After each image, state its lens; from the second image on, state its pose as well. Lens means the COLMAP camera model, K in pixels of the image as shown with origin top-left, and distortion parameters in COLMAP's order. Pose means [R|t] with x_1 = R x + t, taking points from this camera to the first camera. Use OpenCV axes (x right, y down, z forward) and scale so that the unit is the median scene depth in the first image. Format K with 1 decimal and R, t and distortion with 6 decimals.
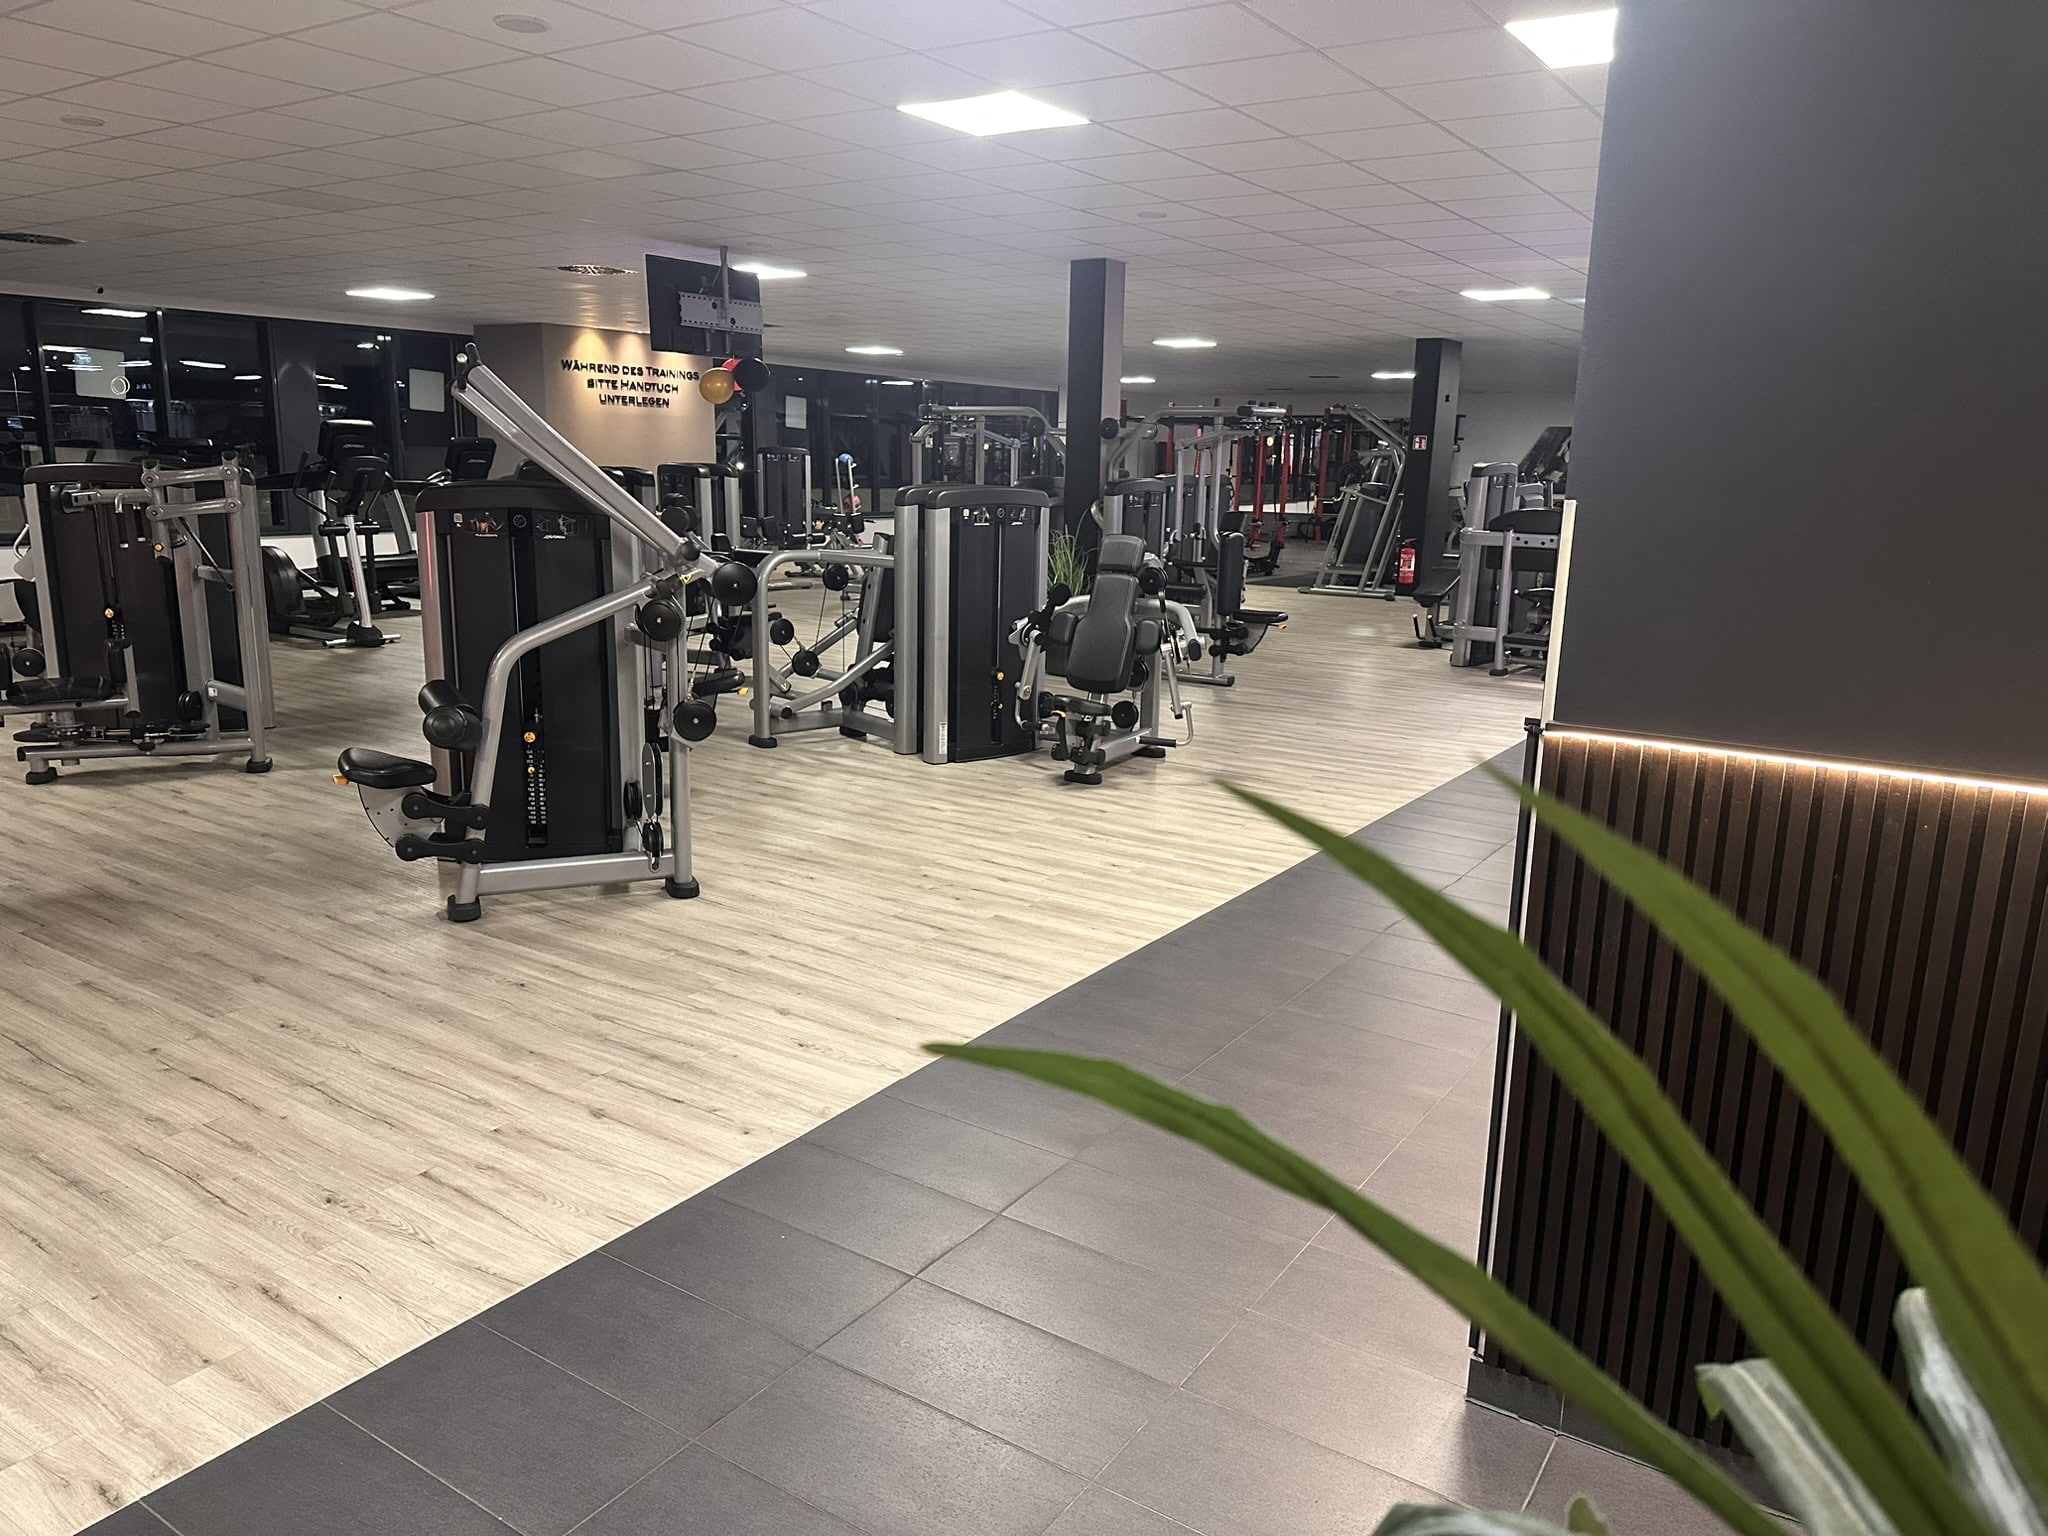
lens RADIAL K [[1420.7, 0, 1044.9], [0, 1420.7, 756.4], [0, 0, 1]] dist [0.130300, -0.179601]
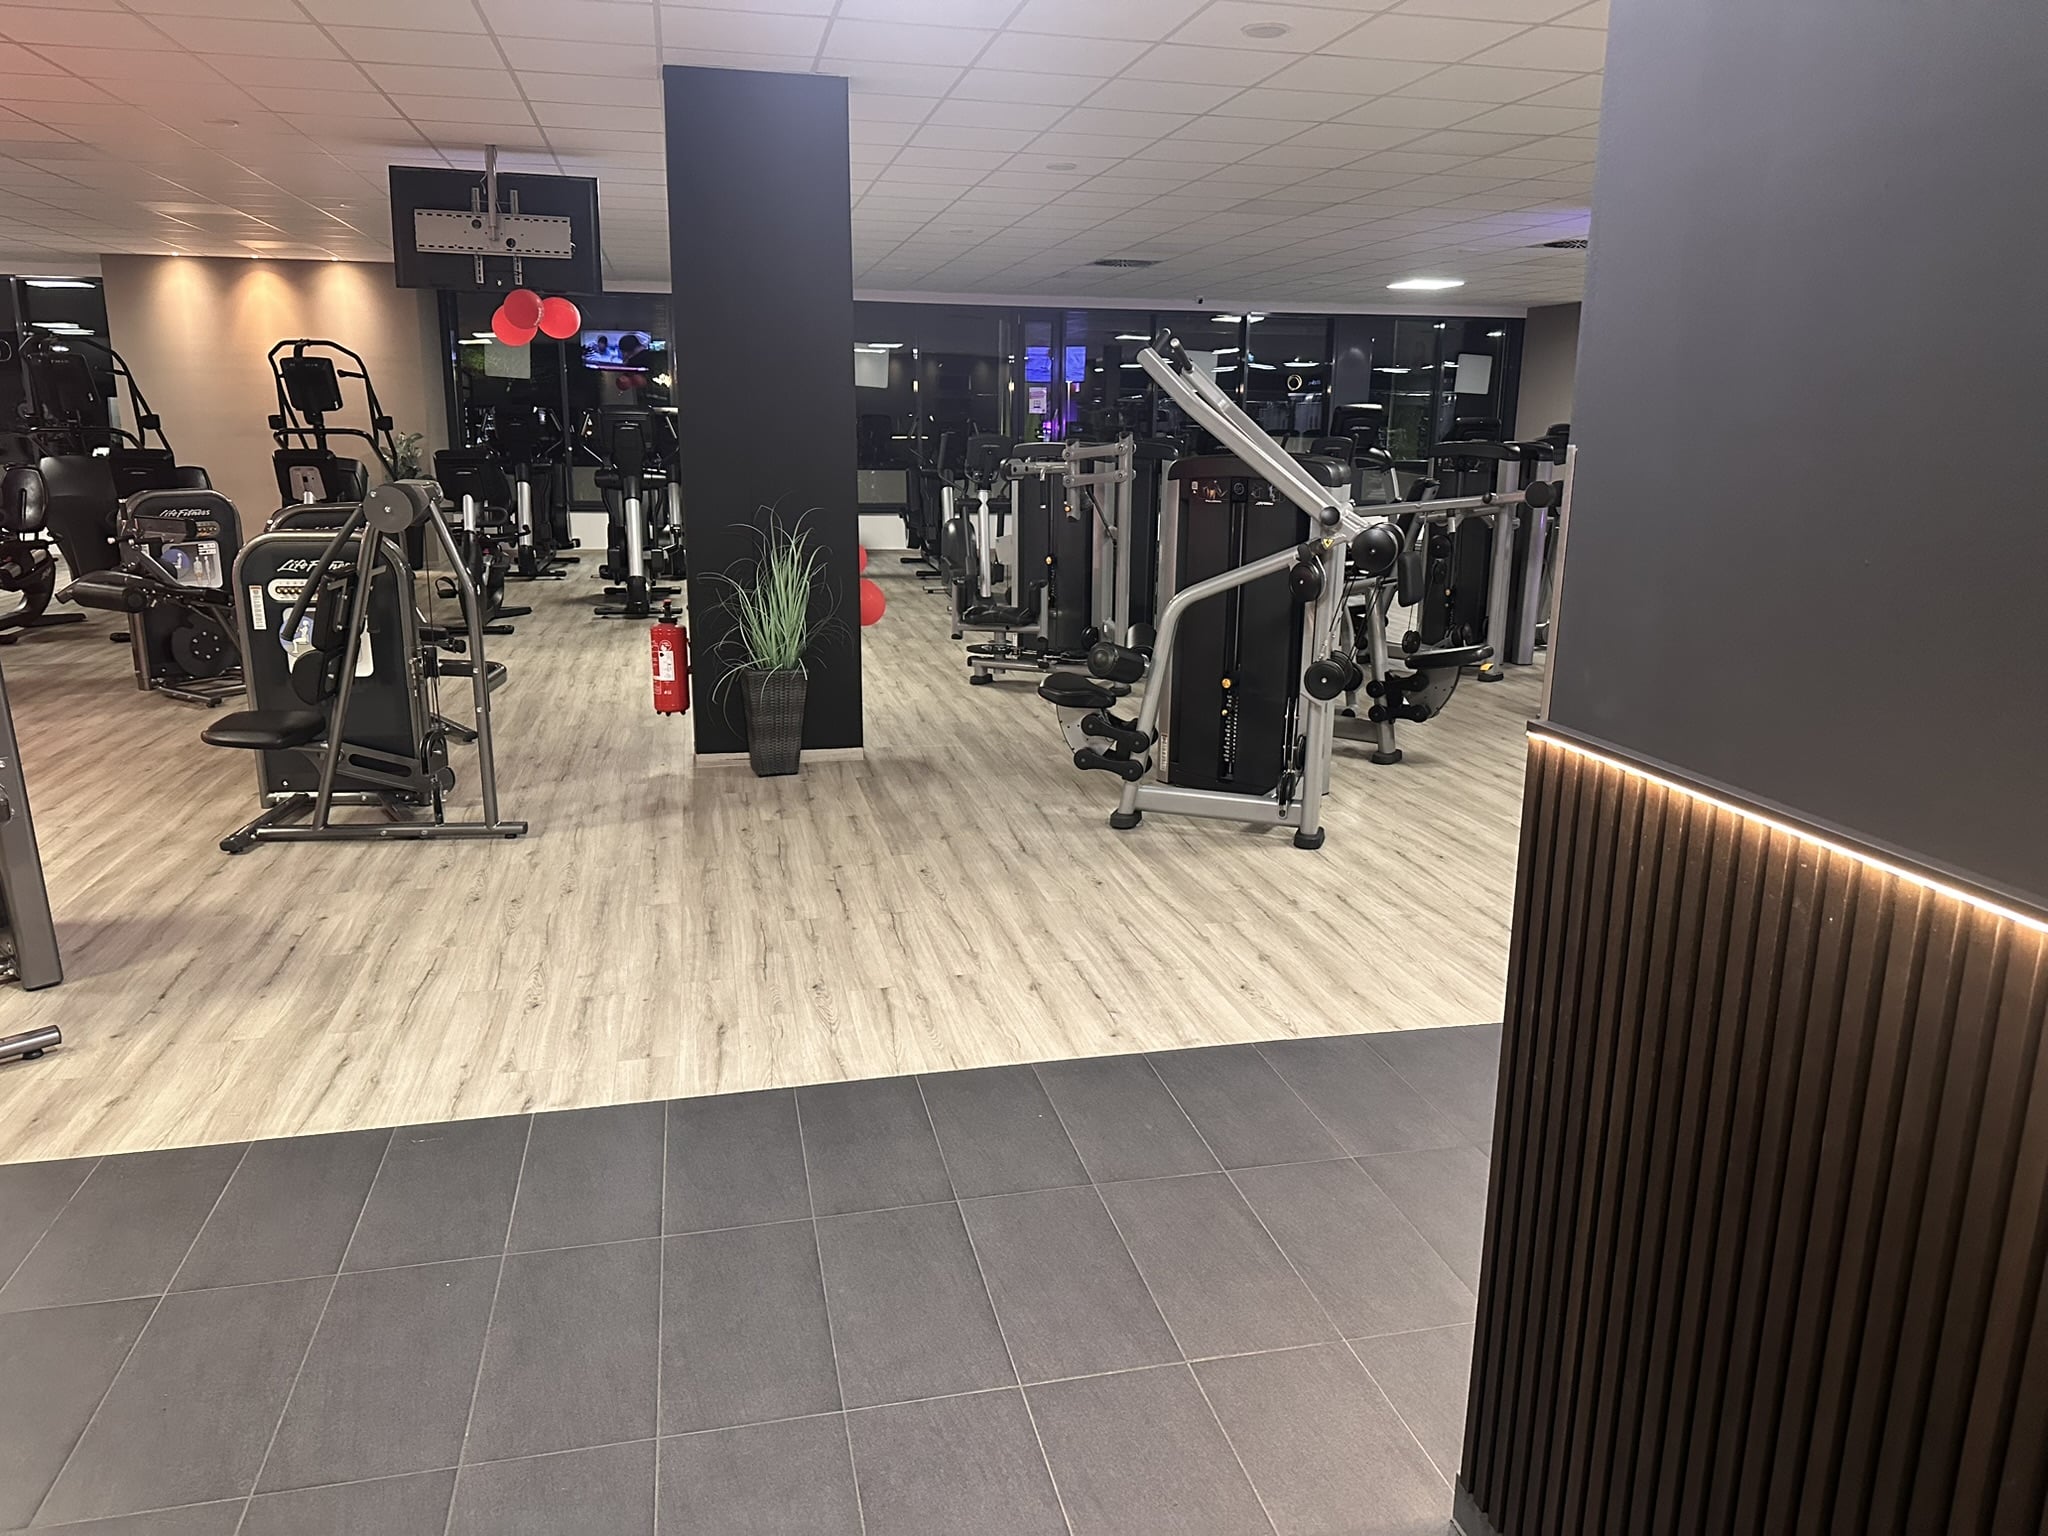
lens RADIAL K [[1420.7, 0, 1044.9], [0, 1420.7, 756.4], [0, 0, 1]] dist [0.130300, -0.179601]
pose [[0.732520, 0.141786, -0.665816, 0.338635], [-0.133993, 0.988966, 0.063185, -0.009728], [0.667428, 0.042930, 0.743436, 0.103244]]
